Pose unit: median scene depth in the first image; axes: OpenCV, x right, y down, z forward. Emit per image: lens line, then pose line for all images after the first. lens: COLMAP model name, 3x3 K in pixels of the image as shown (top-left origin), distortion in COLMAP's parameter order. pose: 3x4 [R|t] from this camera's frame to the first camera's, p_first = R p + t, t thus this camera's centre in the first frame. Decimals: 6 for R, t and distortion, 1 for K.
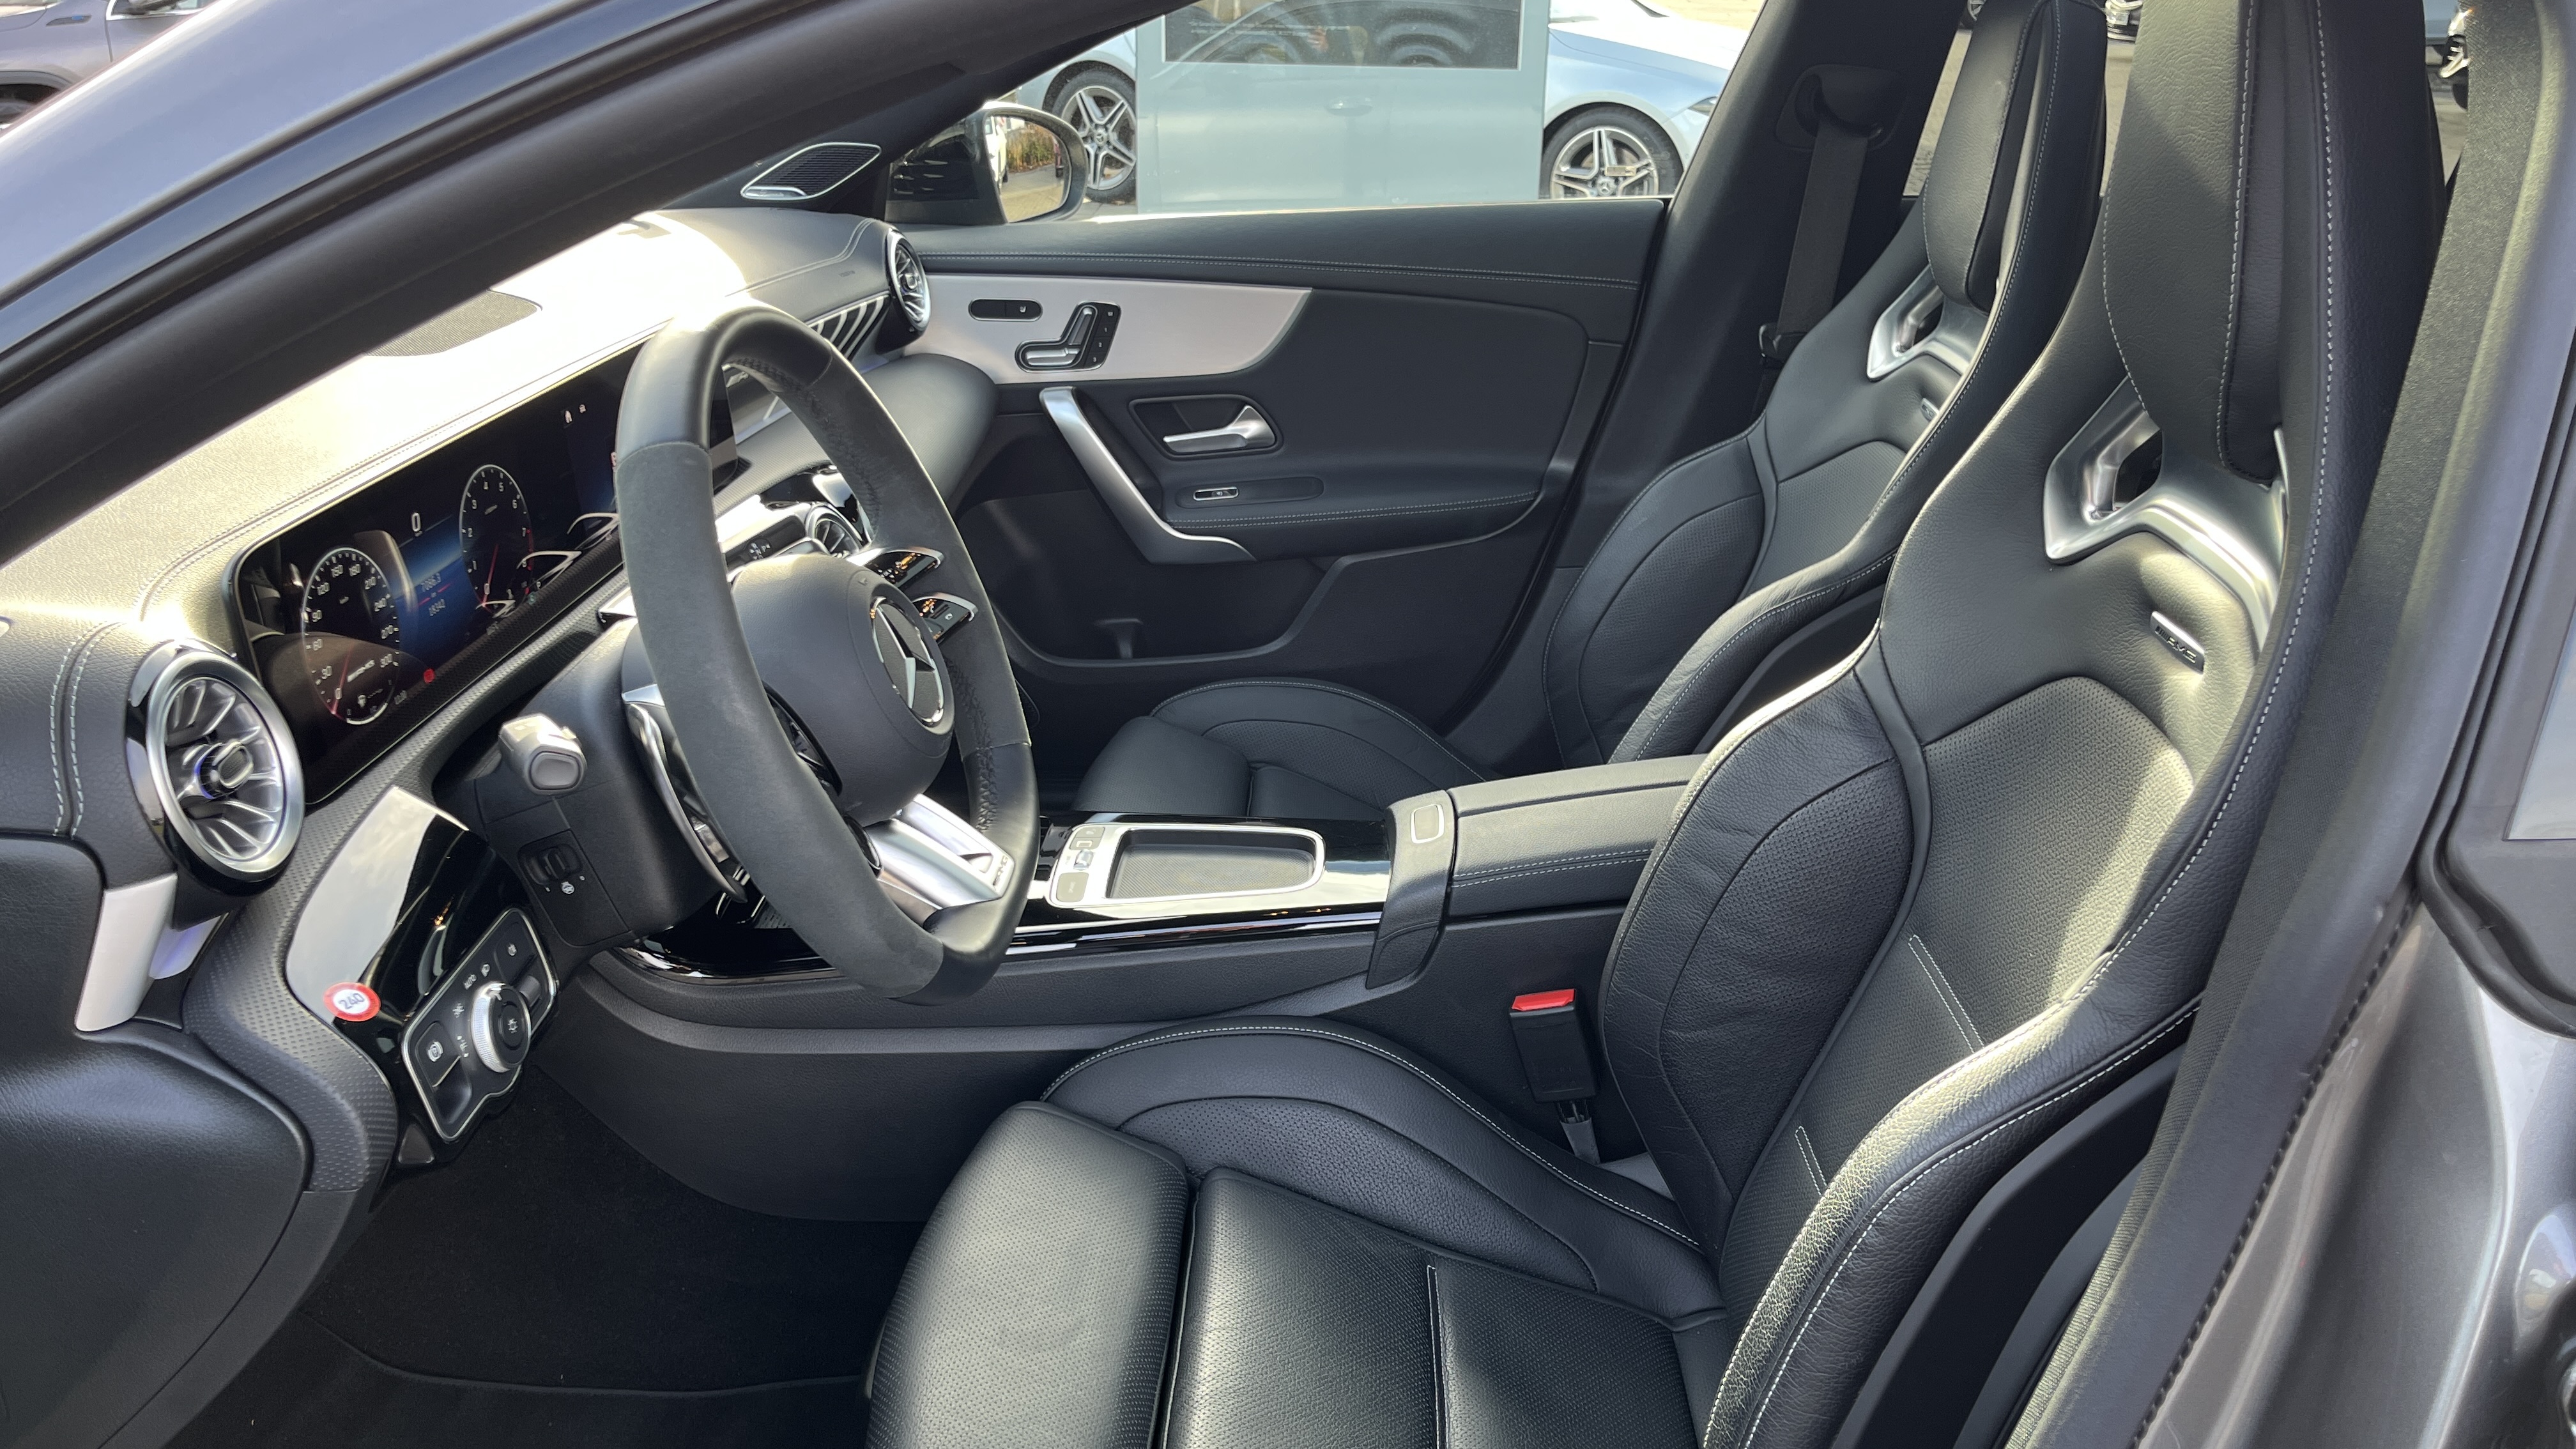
lens RADIAL K [[1927.3, 0, 1308.7], [0, 1927.3, 730.1], [0, 0, 1]] dist [0.073126, -0.099730]
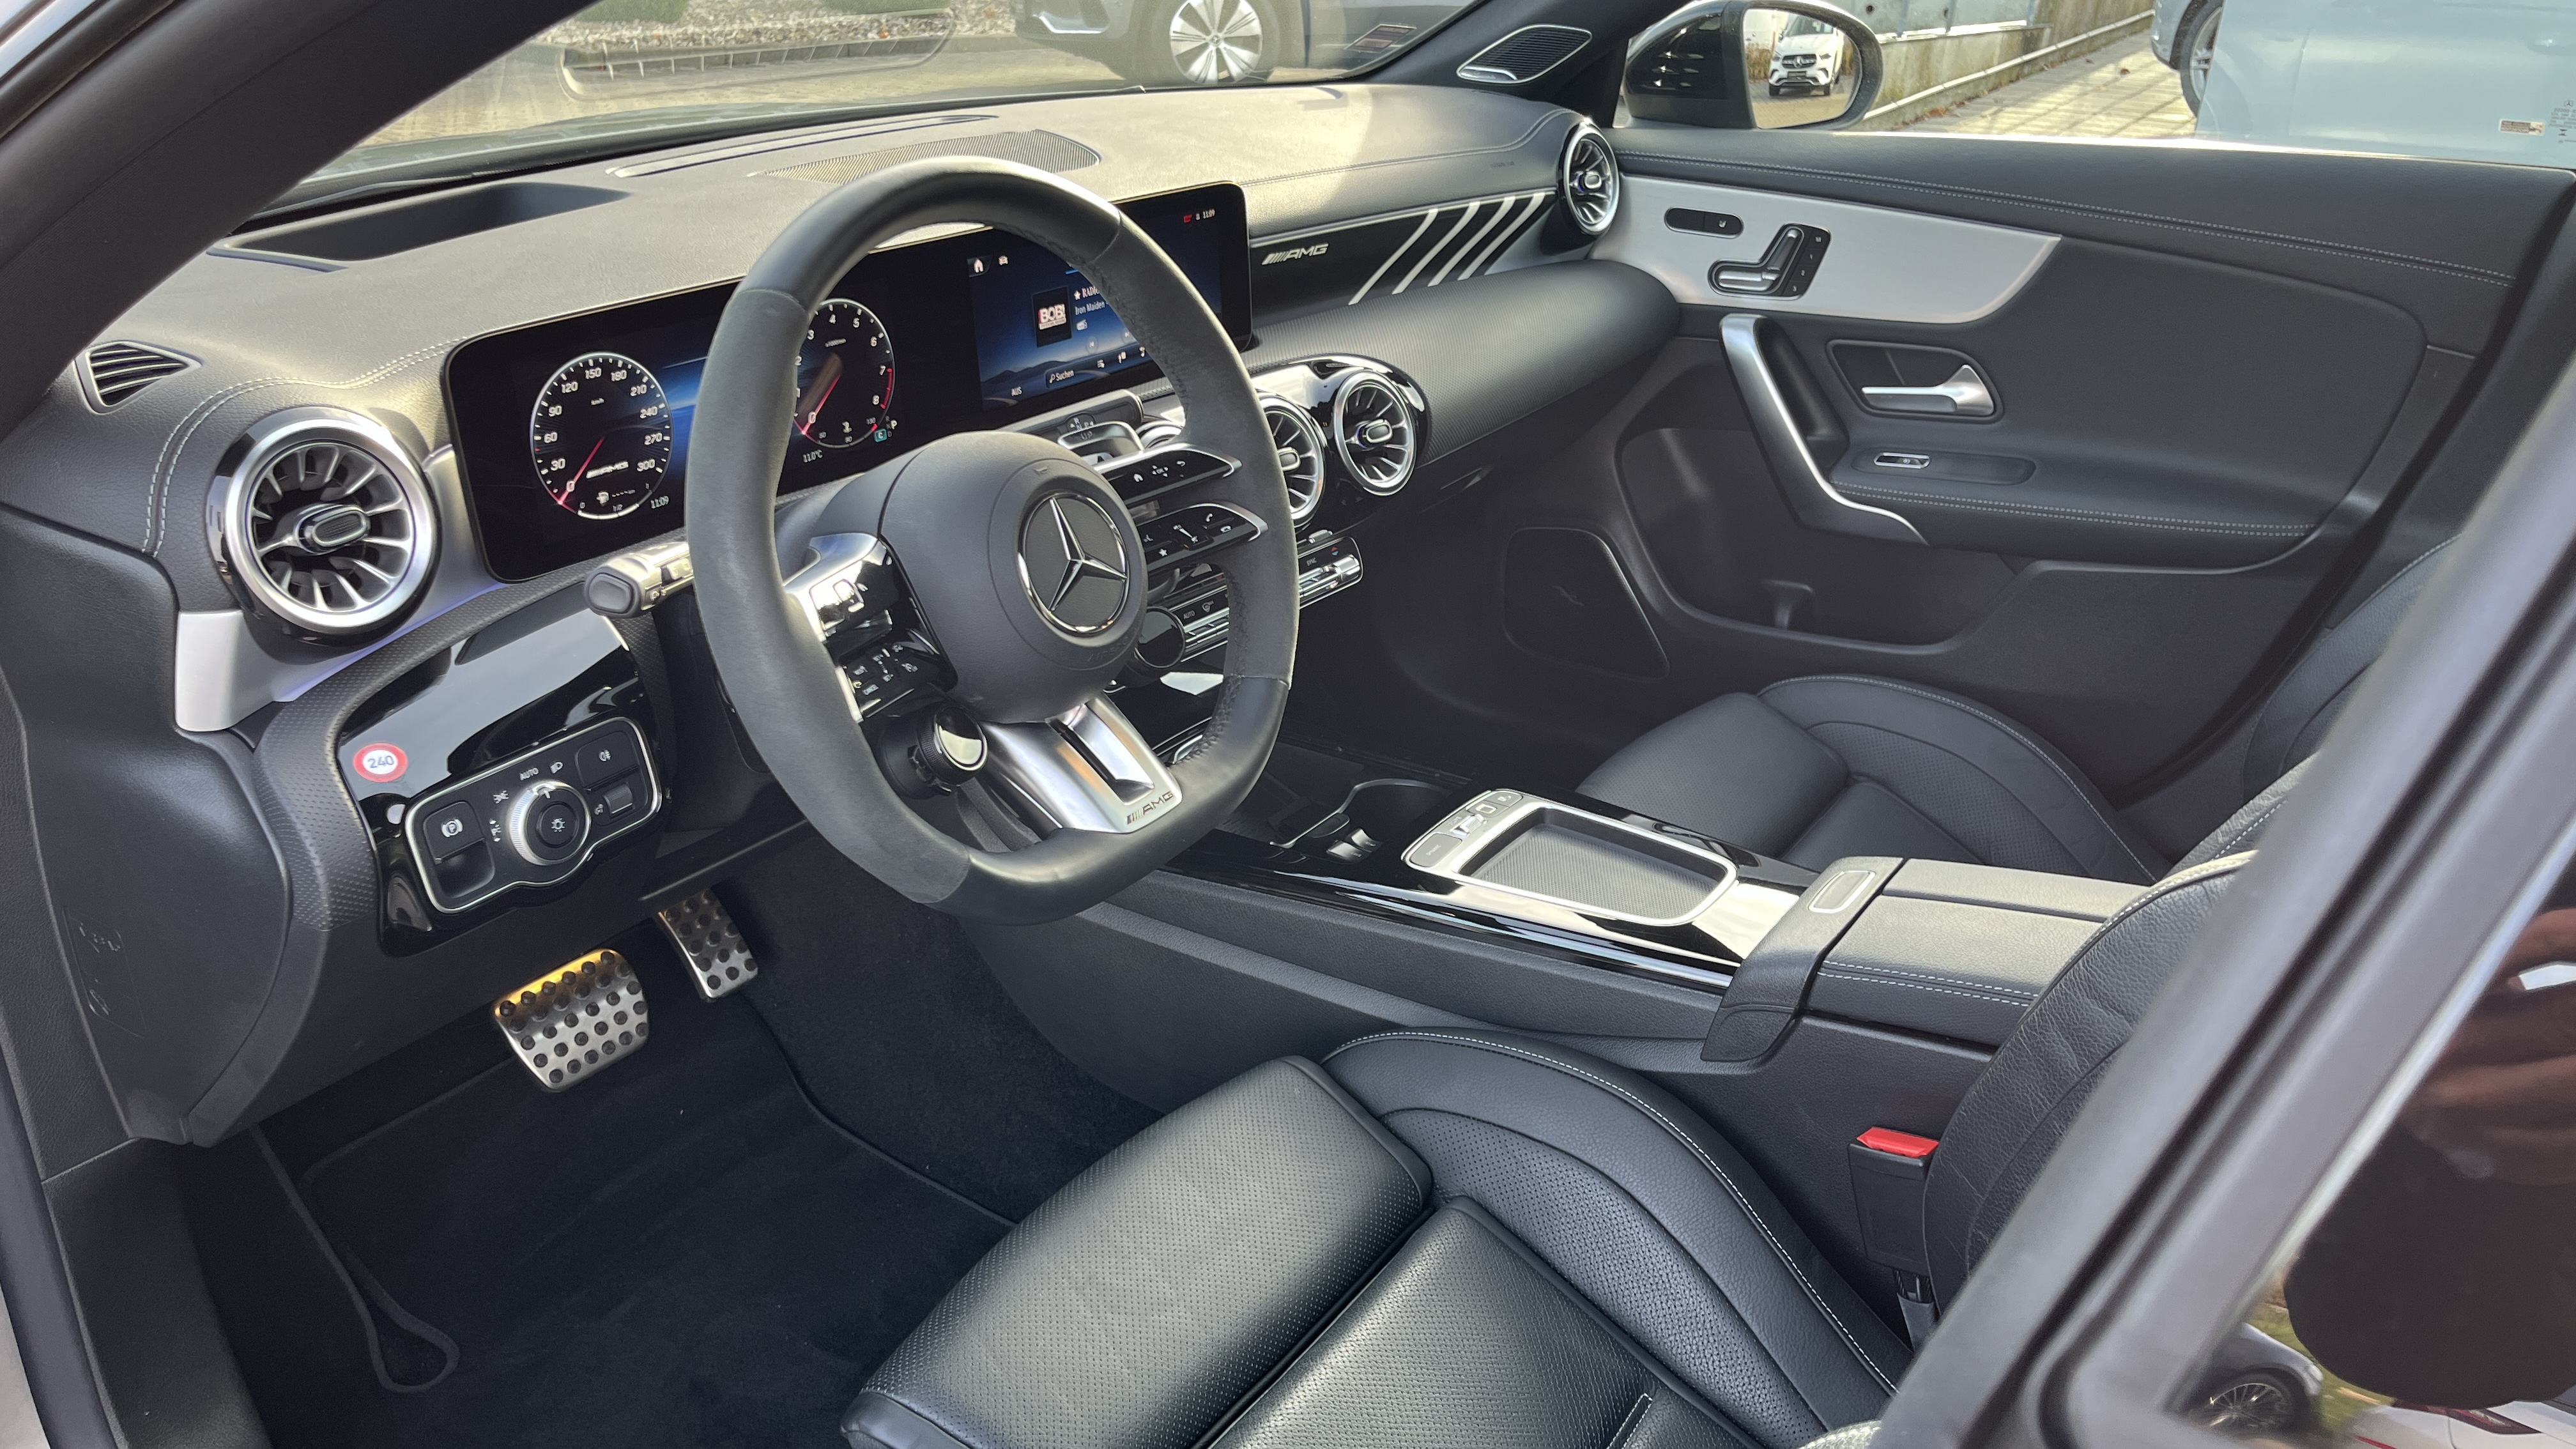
lens RADIAL K [[1947.6, 0, 1288.0], [0, 1947.6, 724.5], [0, 0, 1]] dist [0.026586, -0.006586]
pose [[0.848620, 0.234259, -0.474307, 0.168564], [-0.214191, 0.971980, 0.096832, -0.035540], [0.483701, 0.019419, 0.875018, 0.111171]]
